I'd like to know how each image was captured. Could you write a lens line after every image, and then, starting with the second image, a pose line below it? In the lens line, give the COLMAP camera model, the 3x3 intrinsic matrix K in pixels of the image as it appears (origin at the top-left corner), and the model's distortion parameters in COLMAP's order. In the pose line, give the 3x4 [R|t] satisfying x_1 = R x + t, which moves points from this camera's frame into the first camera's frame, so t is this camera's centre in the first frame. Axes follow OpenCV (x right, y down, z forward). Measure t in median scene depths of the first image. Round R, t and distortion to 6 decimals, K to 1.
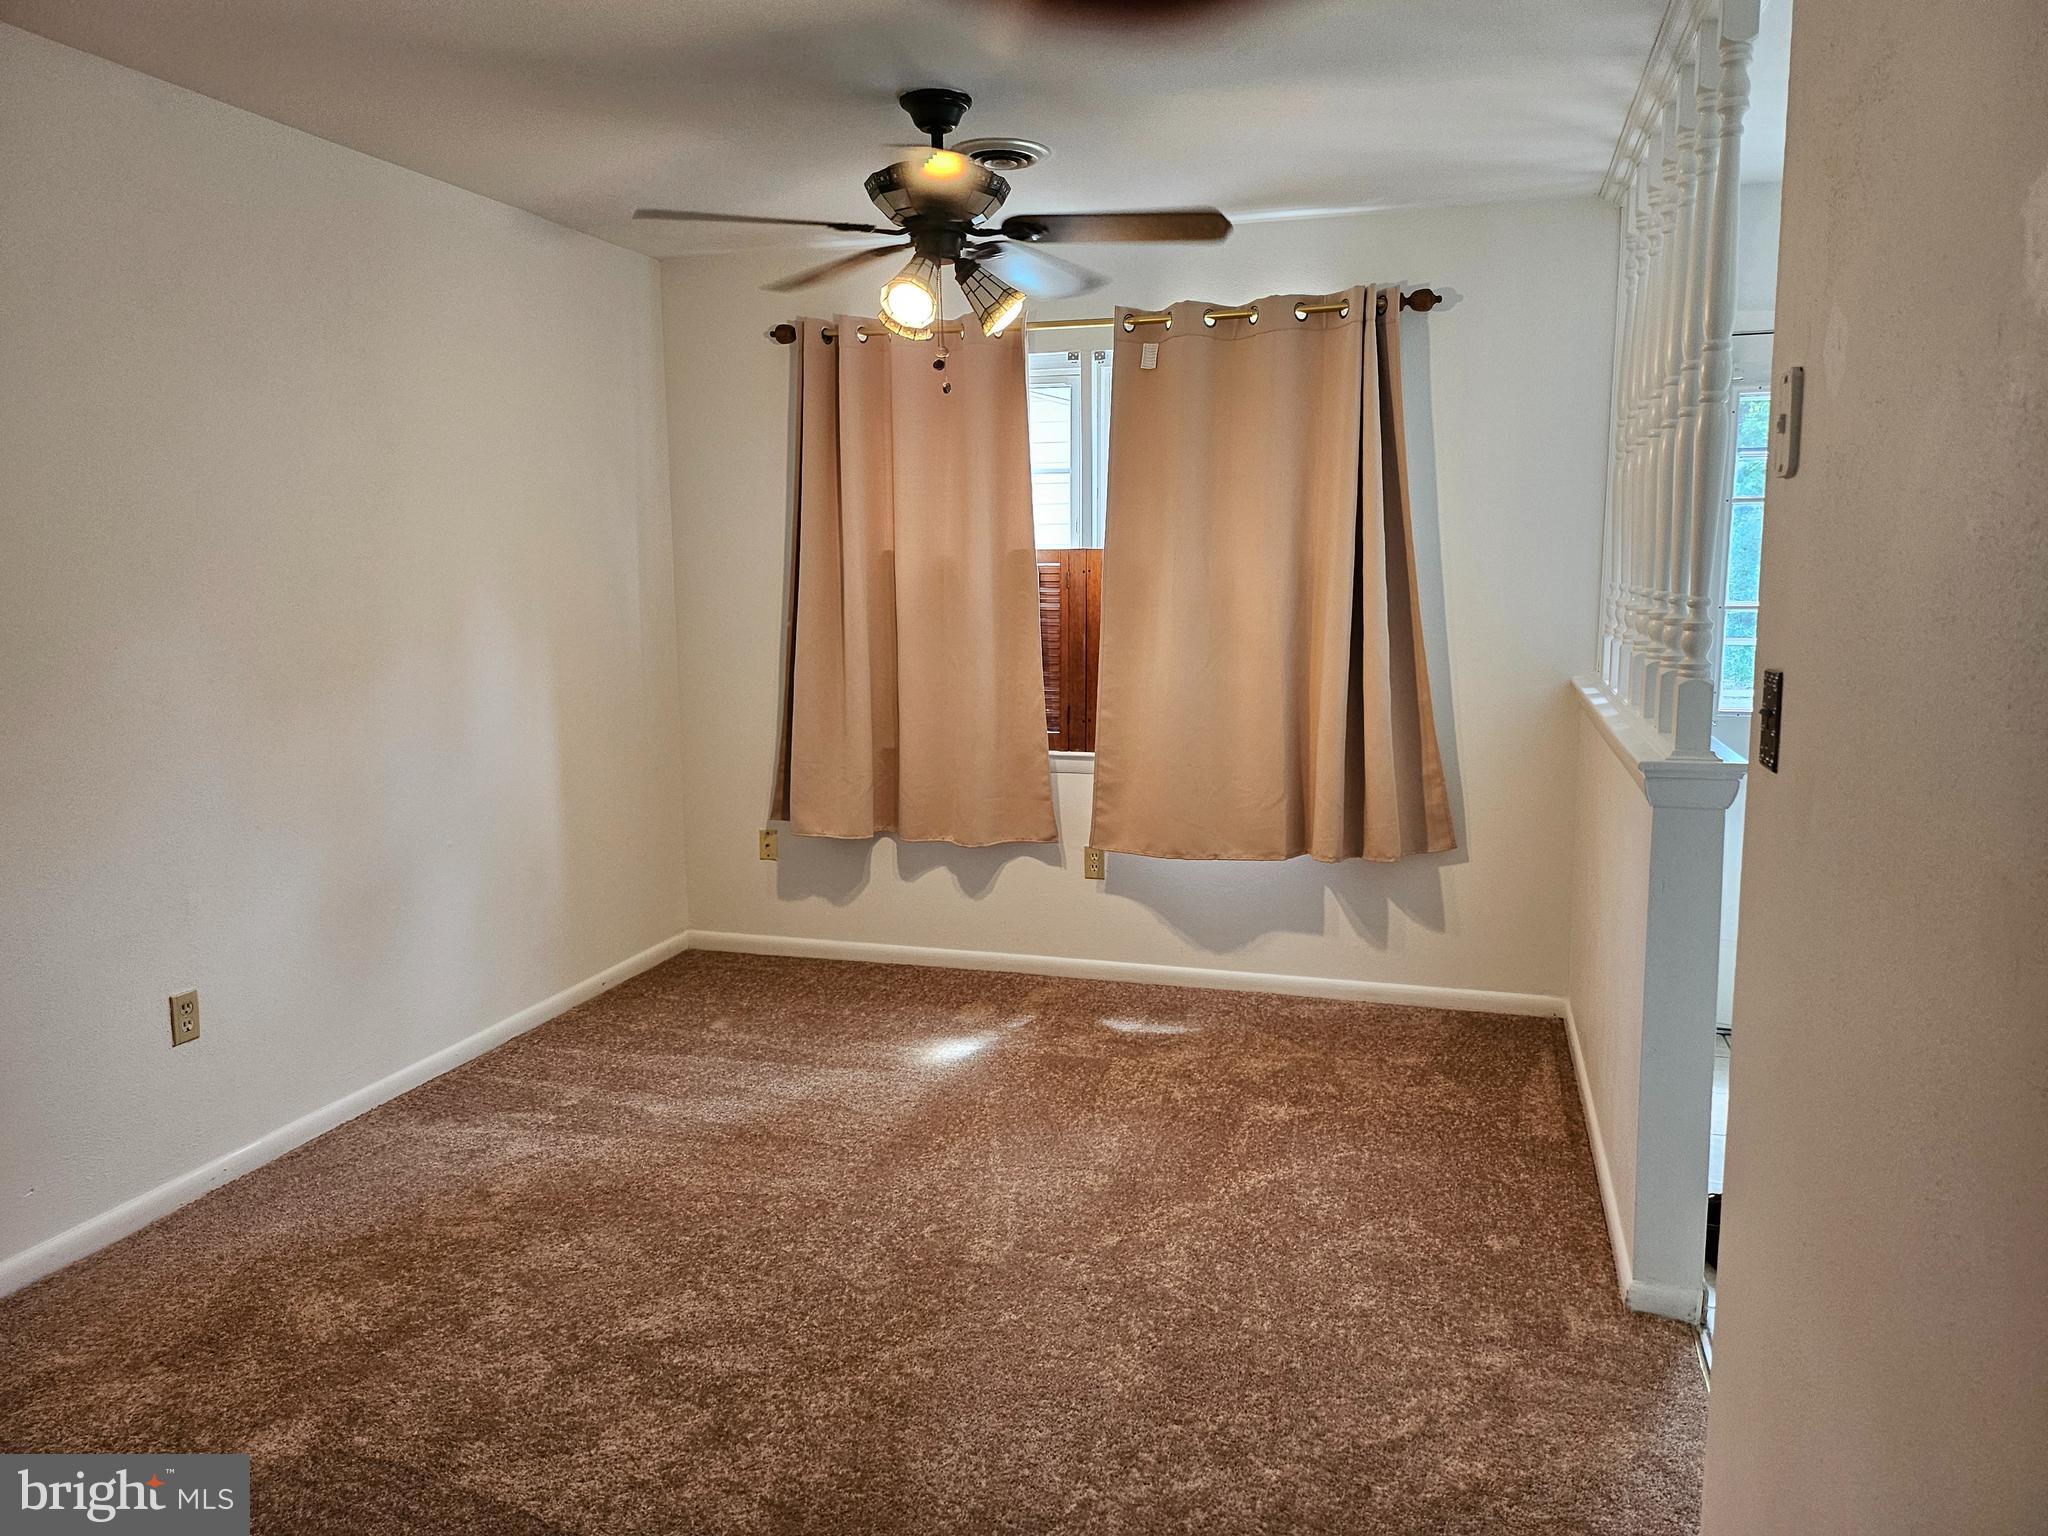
lens RADIAL K [[1439.9, 0, 1035.0], [0, 1439.9, 776.3], [0, 0, 1]] dist [0.086138, -0.102794]
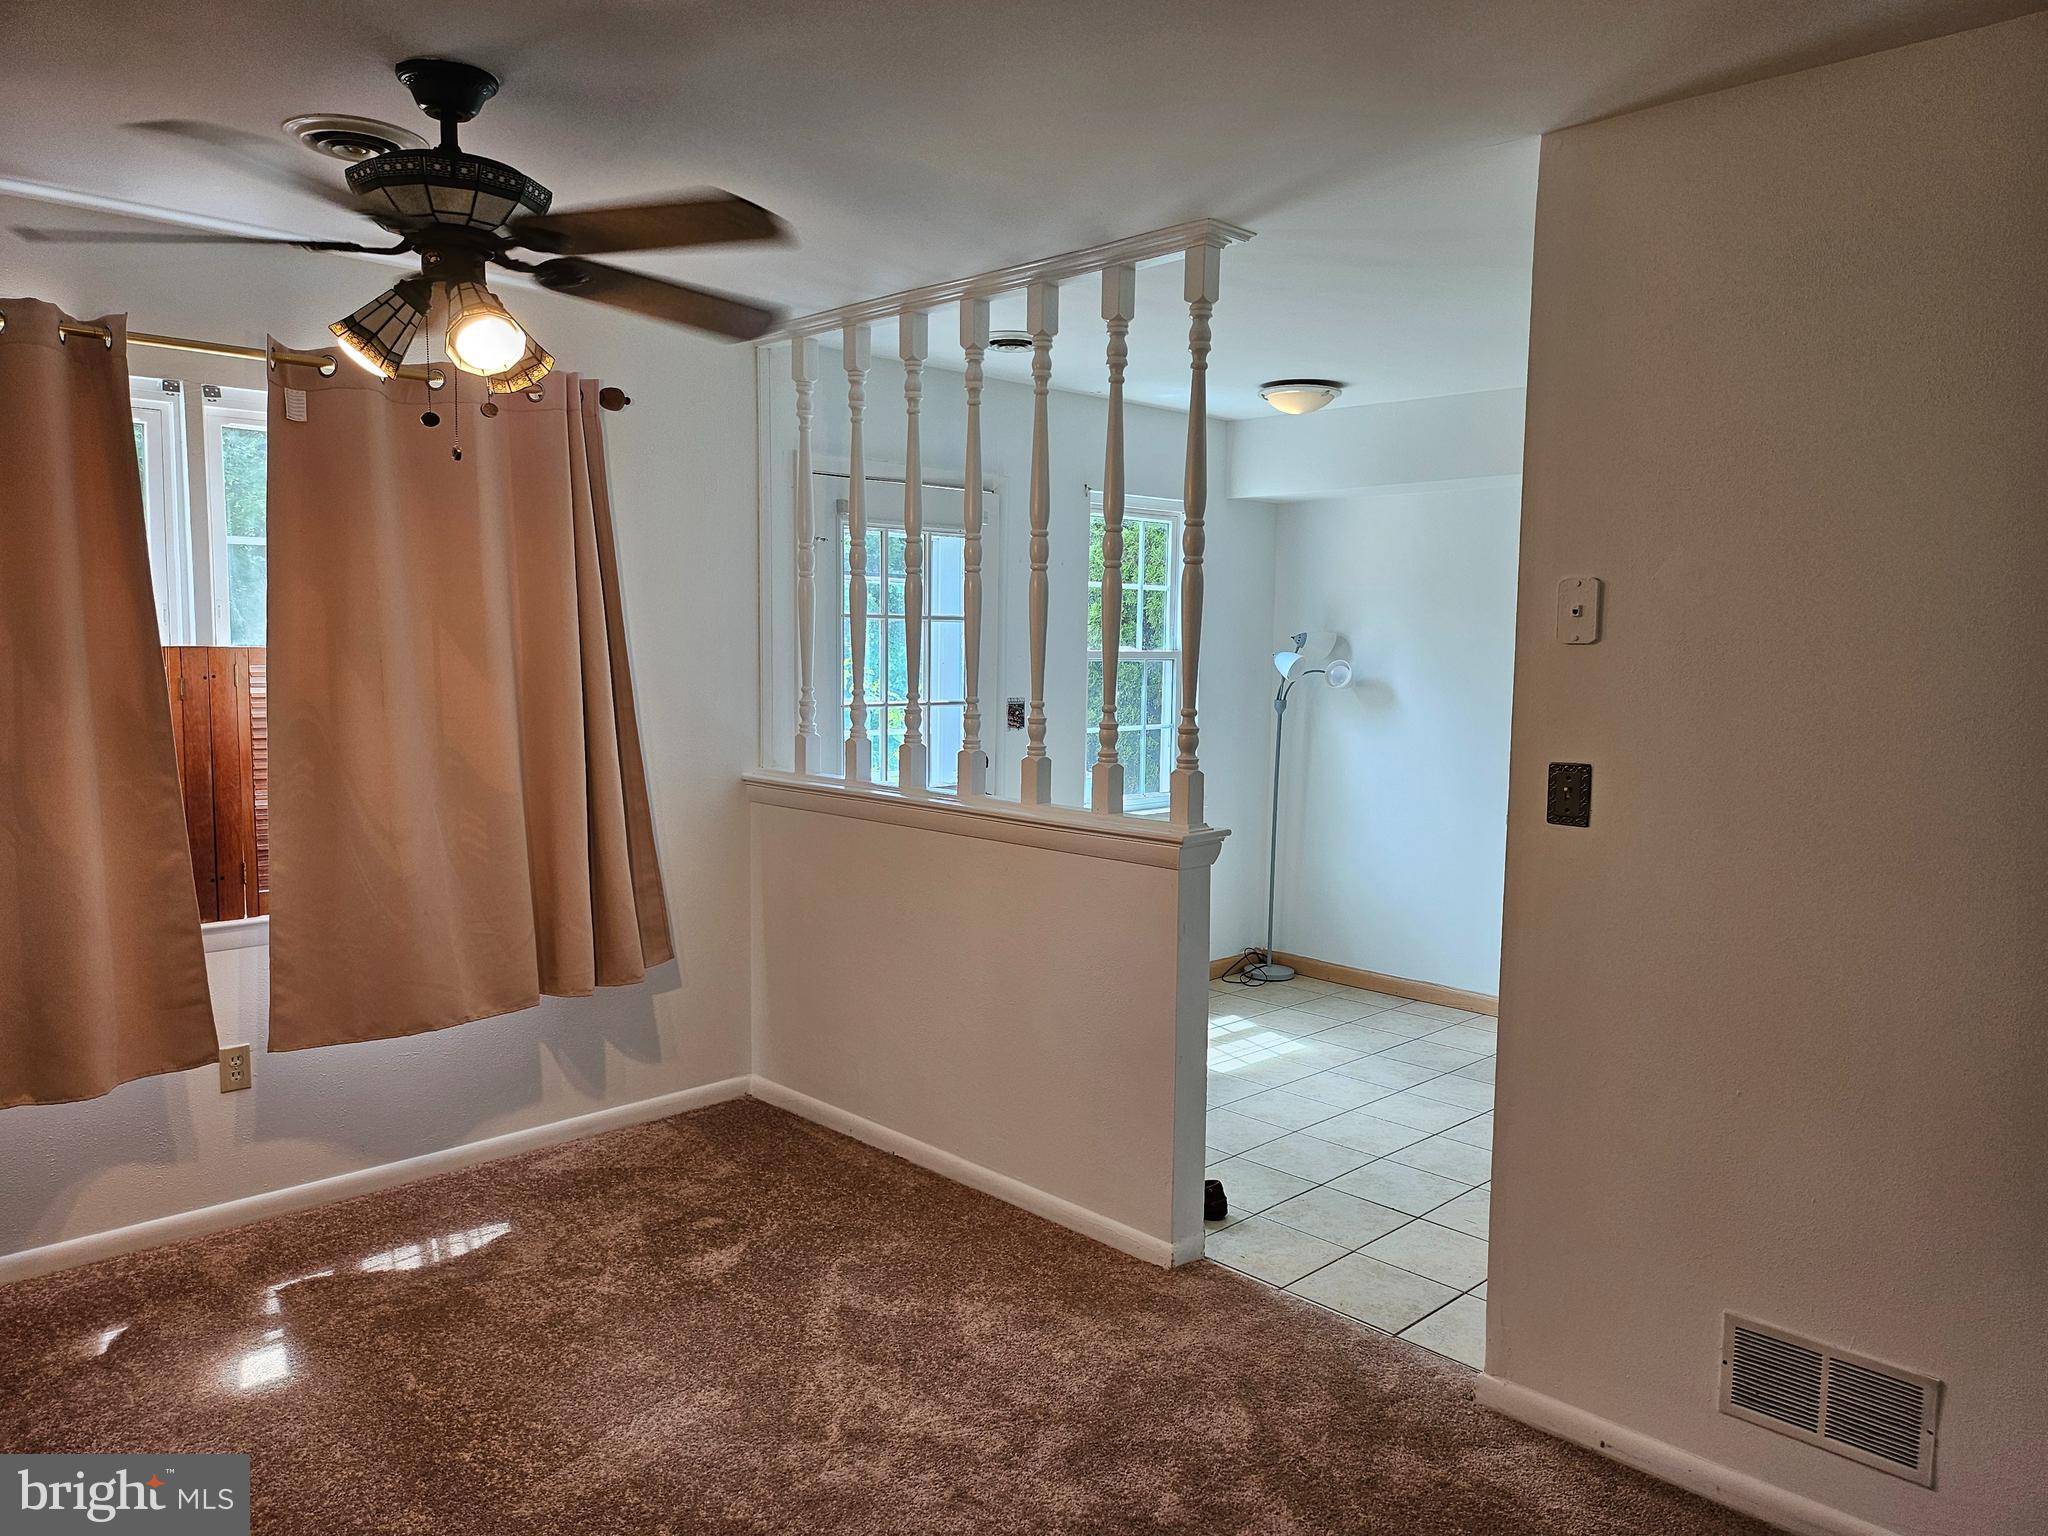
lens RADIAL K [[1439.9, 0, 1035.0], [0, 1439.9, 776.3], [0, 0, 1]] dist [0.086138, -0.102794]
pose [[0.466150, -0.064725, 0.882335, -0.484093], [0.112379, 0.993573, 0.013514, -0.059496], [-0.877539, 0.092857, 0.470429, 0.313537]]
